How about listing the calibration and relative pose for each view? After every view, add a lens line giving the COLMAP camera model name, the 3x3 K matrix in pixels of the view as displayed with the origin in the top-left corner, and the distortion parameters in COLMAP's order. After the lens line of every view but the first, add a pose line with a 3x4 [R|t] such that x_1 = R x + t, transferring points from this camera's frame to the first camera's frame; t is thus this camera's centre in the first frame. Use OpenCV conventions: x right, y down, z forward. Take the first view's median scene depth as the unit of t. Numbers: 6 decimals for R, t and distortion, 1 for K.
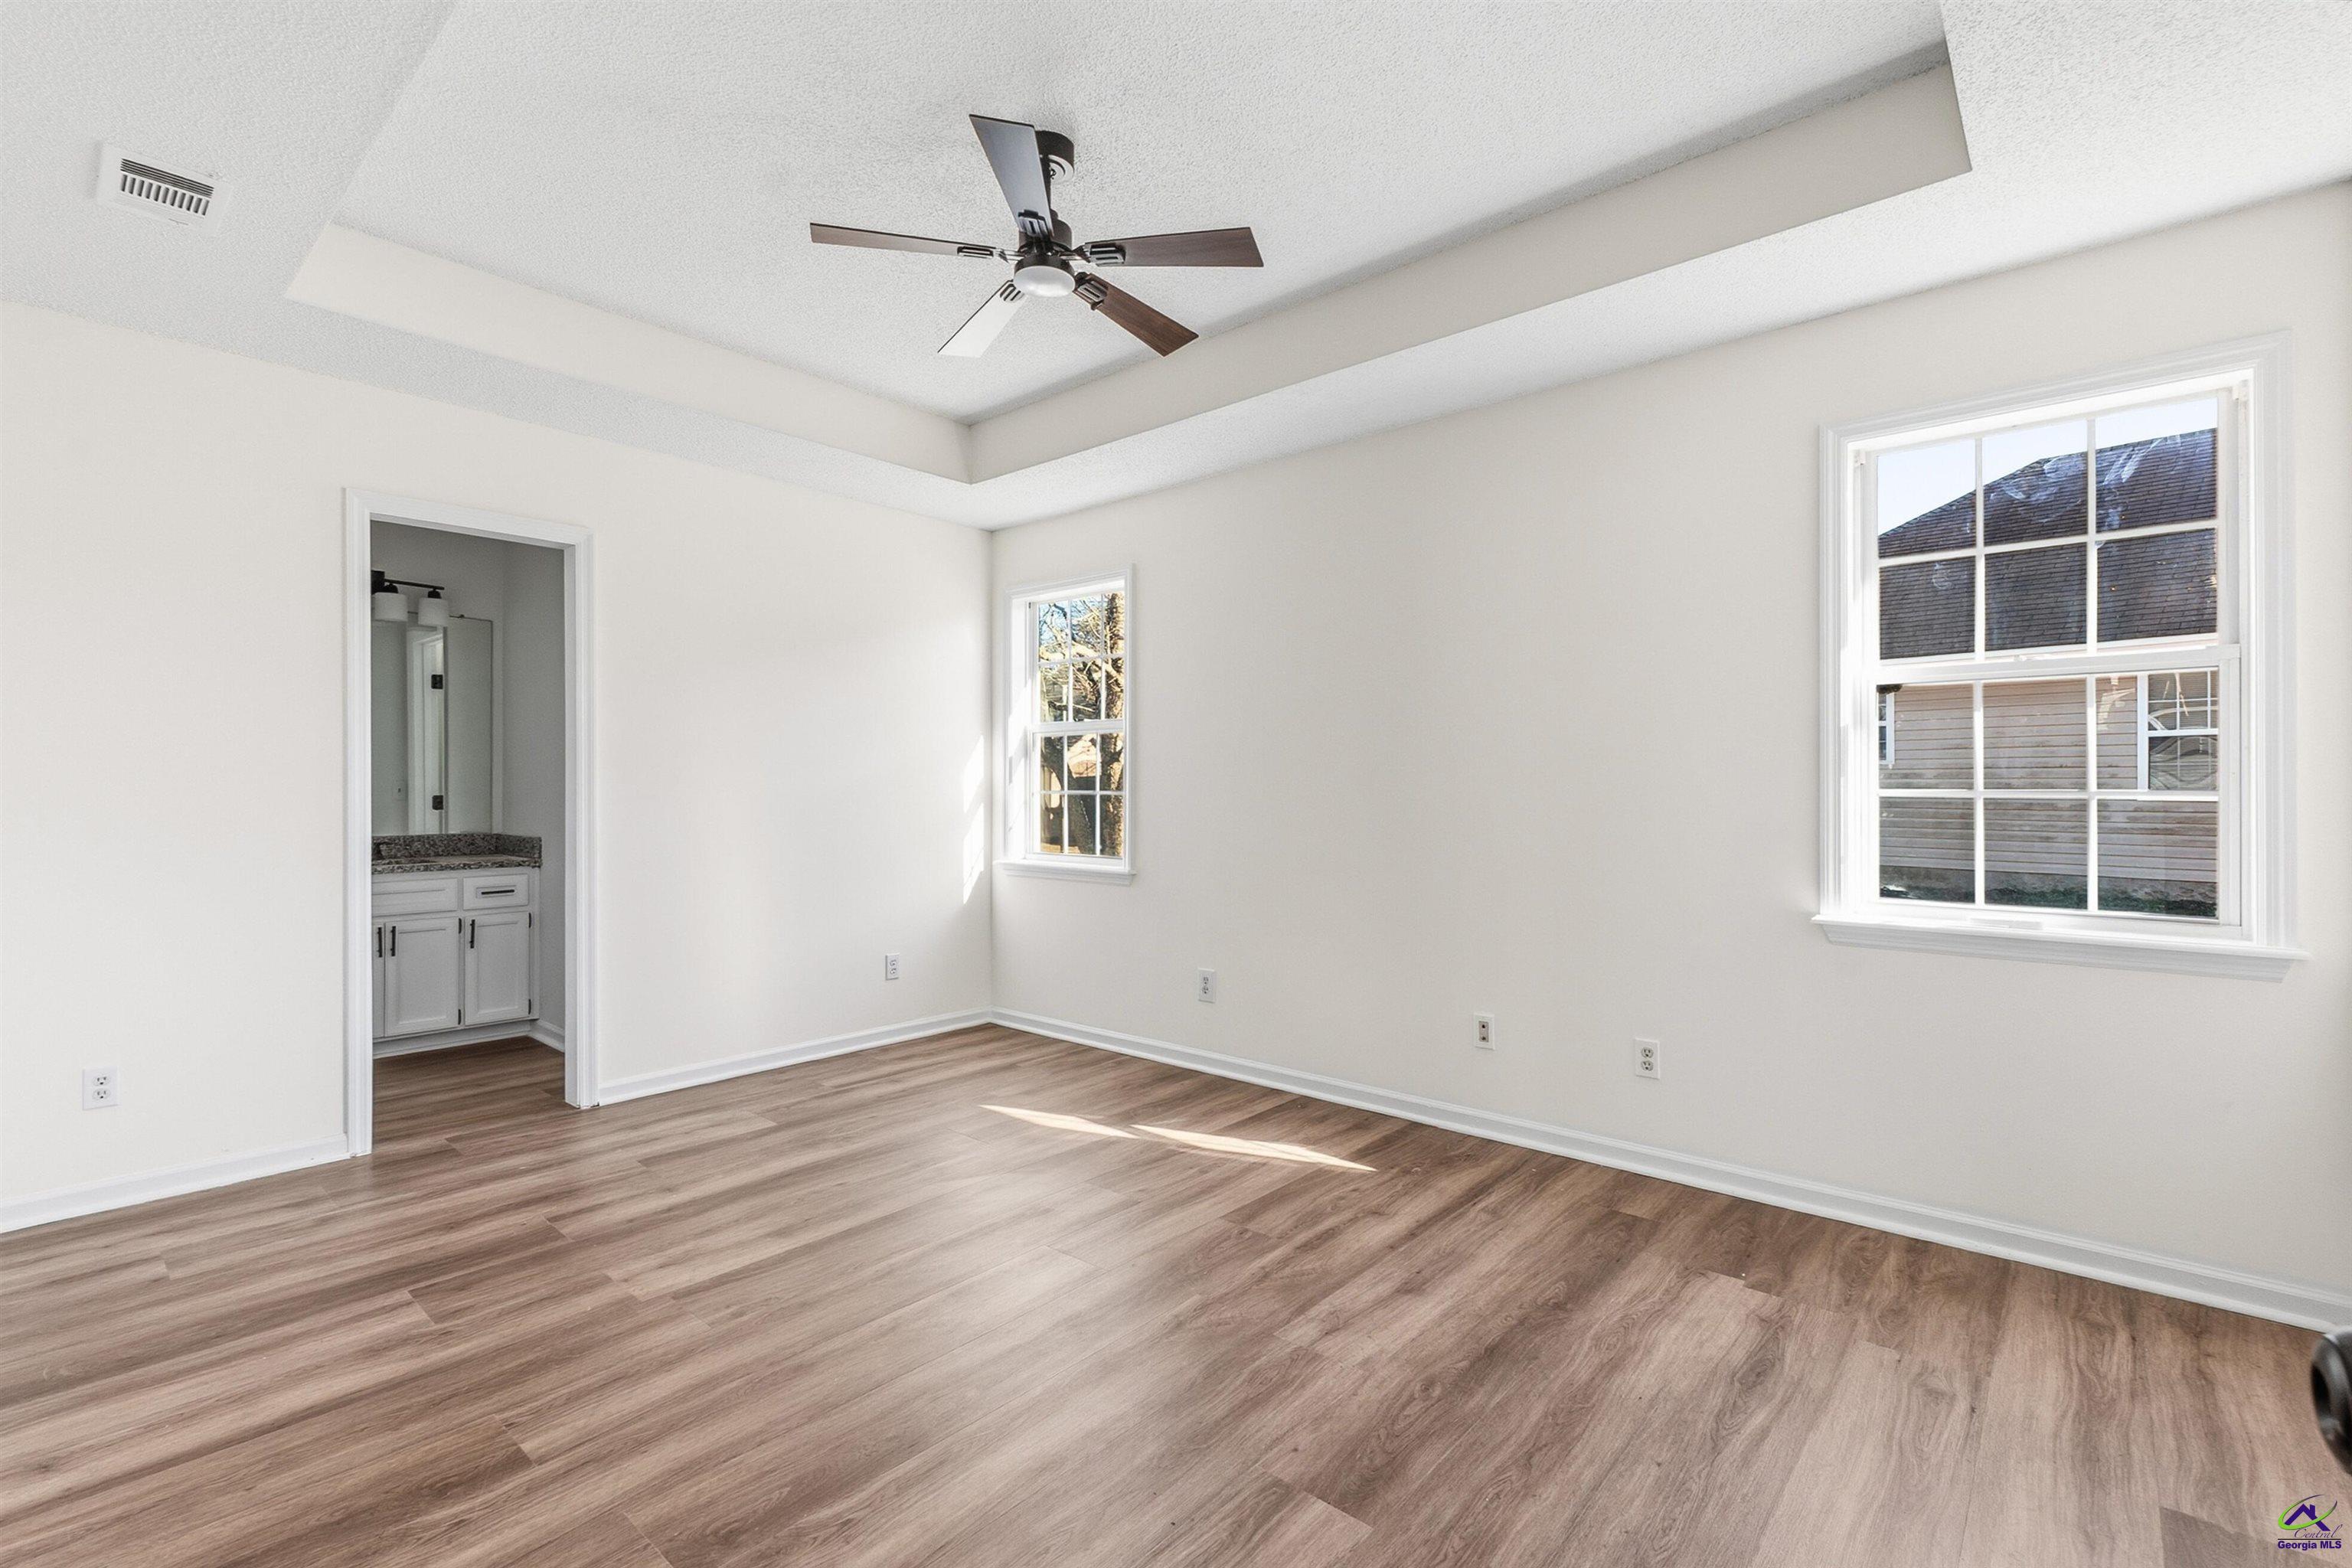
lens RADIAL K [[1017.4, 0, 1191.0], [0, 1017.4, 784.9], [0, 0, 1]] dist [0.000989, 0.000009]
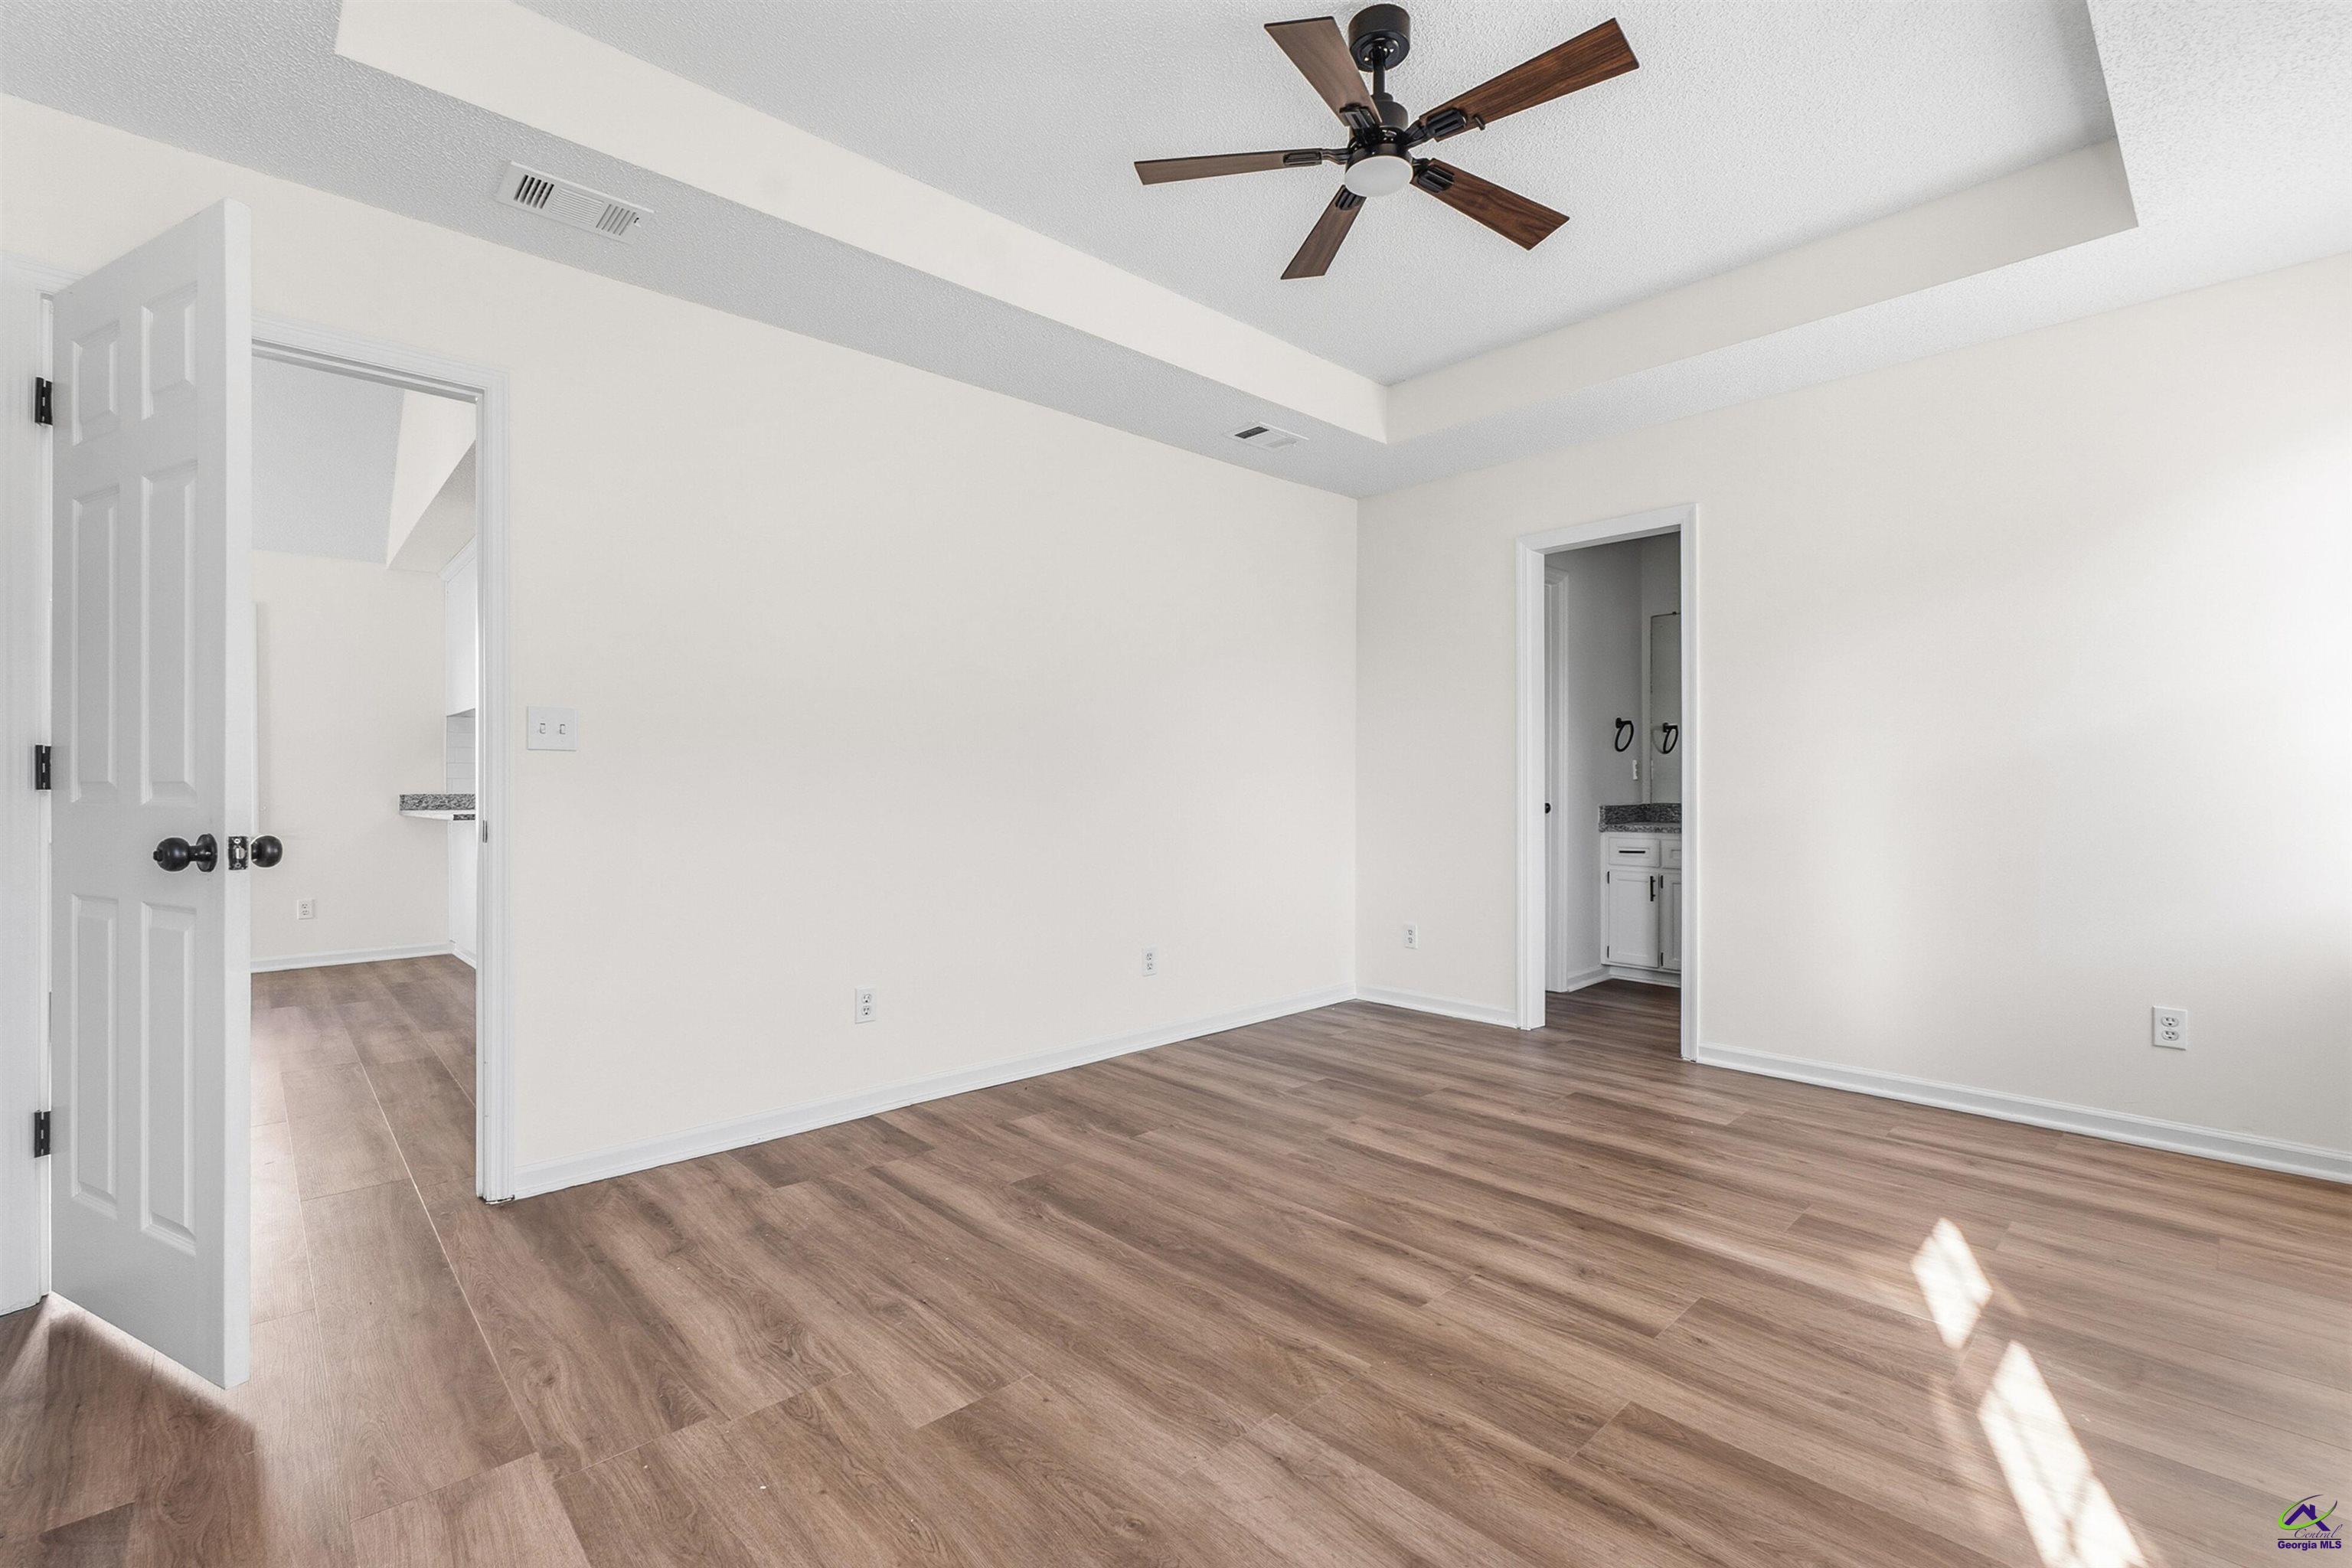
lens RADIAL K [[1017.4, 0, 1178.3], [0, 1017.4, 787.8], [0, 0, 1]] dist [0.000989, 0.000009]
pose [[-0.090375, 0.001795, -0.995906, 0.635850], [0.007611, 0.999970, 0.001112, 0.039424], [0.995879, -0.007480, -0.090386, 0.729872]]
